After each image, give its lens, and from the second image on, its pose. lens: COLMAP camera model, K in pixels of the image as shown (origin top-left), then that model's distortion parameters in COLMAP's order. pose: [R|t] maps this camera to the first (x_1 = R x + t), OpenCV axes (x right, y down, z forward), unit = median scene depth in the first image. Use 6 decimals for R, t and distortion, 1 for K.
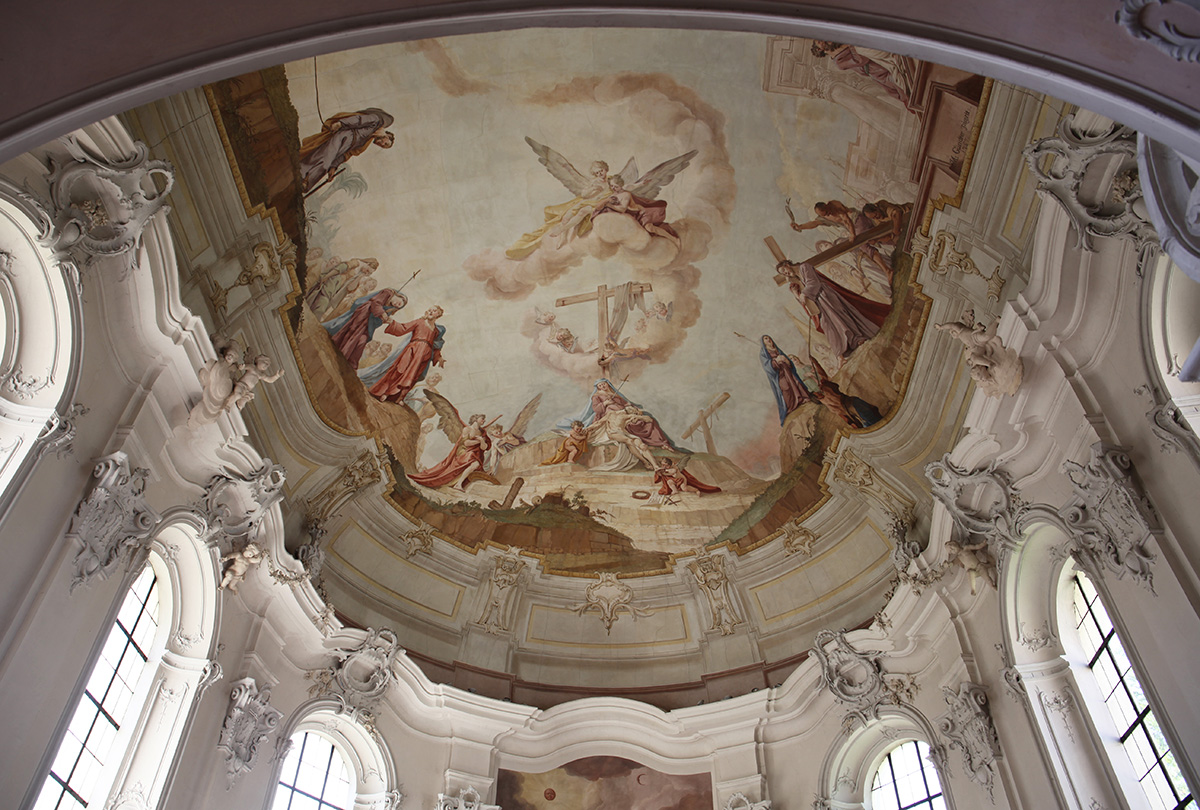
lens RADIAL K [[901.7, 0, 562.5], [0, 901.7, 407.8], [0, 0, 1]] dist [-0.056347, 0.006355]
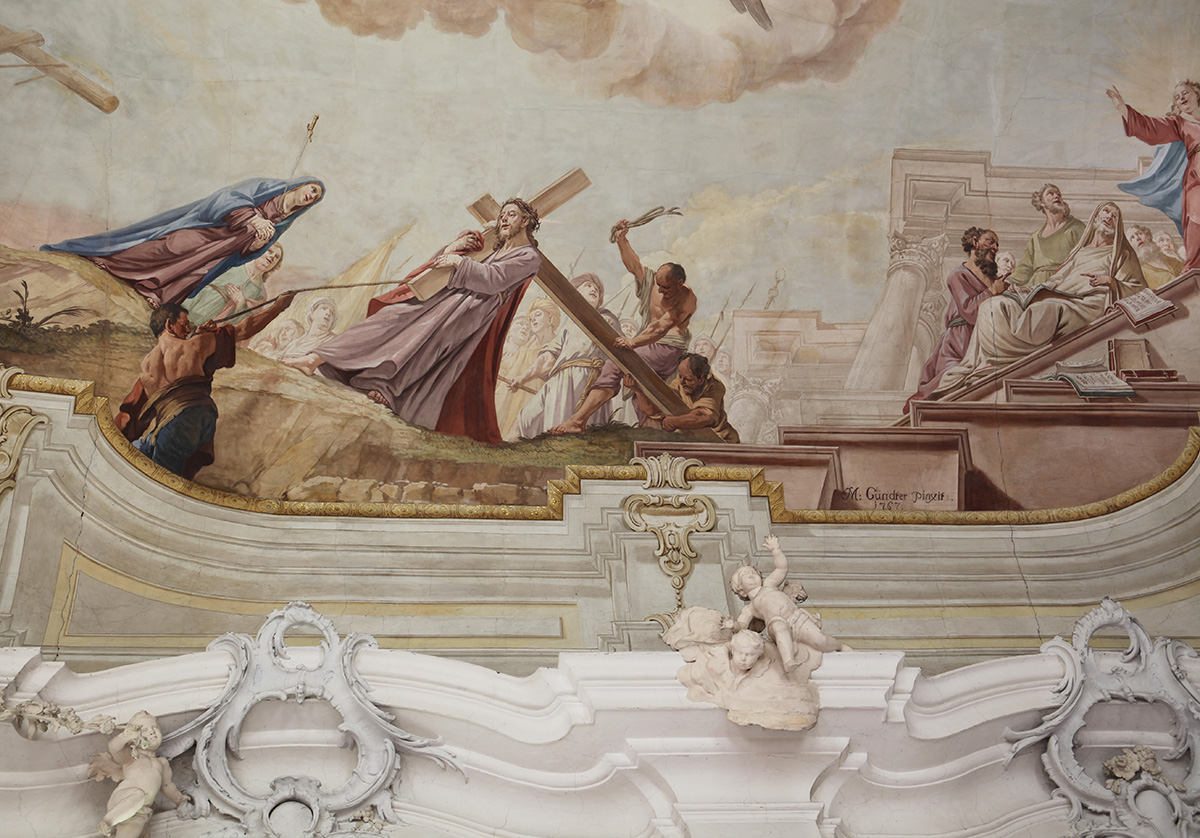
lens RADIAL K [[1600.6, 0, 600.0], [0, 1600.6, 419.0], [0, 0, 1]] dist [-0.009647, -0.007649]
pose [[-0.117700, 0.924866, 0.361622, 0.006500], [-0.633487, 0.210506, -0.744568, 0.088432], [-0.764749, -0.316719, 0.561114, 0.085473]]
